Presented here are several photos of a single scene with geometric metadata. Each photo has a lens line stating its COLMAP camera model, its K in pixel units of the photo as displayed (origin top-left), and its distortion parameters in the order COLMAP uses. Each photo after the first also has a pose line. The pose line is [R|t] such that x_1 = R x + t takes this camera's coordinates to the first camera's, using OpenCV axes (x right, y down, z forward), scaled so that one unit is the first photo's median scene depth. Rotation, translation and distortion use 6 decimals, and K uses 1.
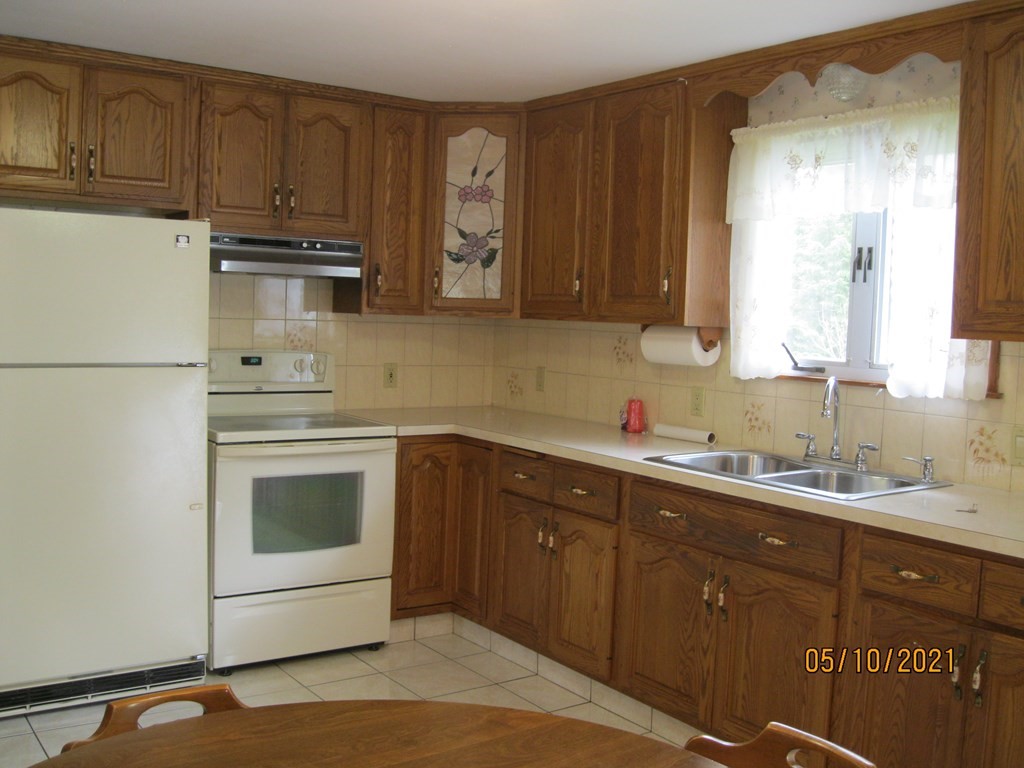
lens RADIAL K [[1037.2, 0, 512.0], [0, 1037.2, 384.0], [0, 0, 1]] dist [-0.135398, 0.069594]
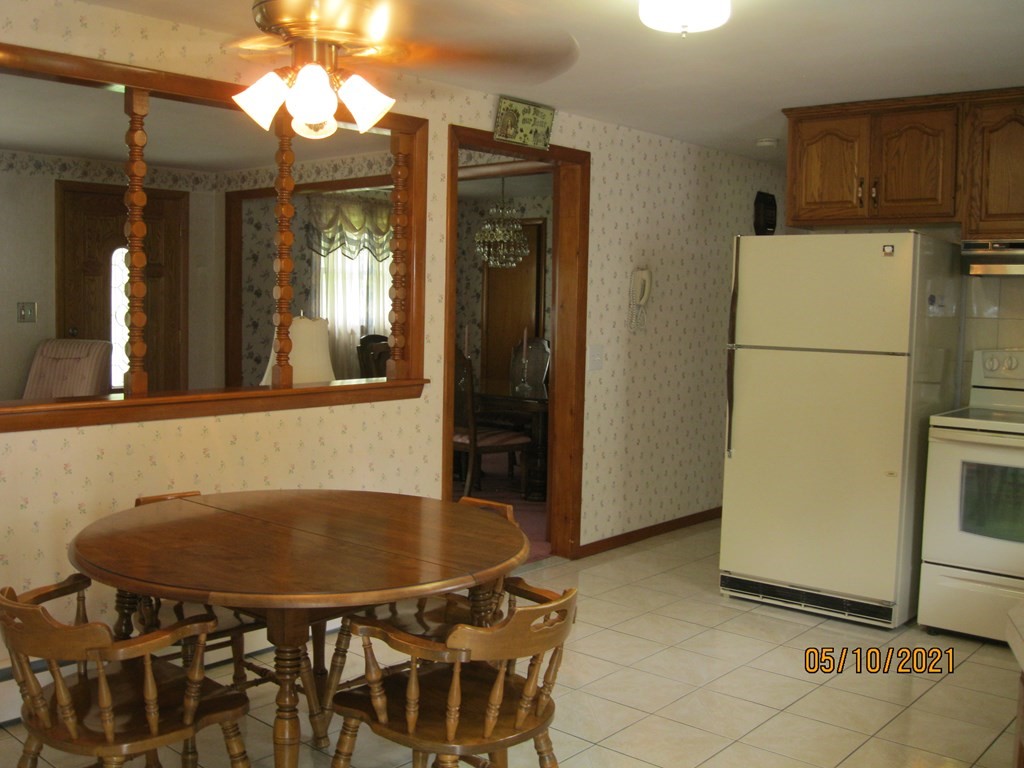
lens RADIAL K [[1037.2, 0, 512.0], [0, 1037.2, 384.0], [0, 0, 1]] dist [-0.135398, 0.069594]
pose [[0.238728, 0.048405, -0.969879, 0.681539], [-0.074762, 0.996709, 0.031342, 0.011402], [0.968204, 0.065028, 0.241561, 0.267760]]
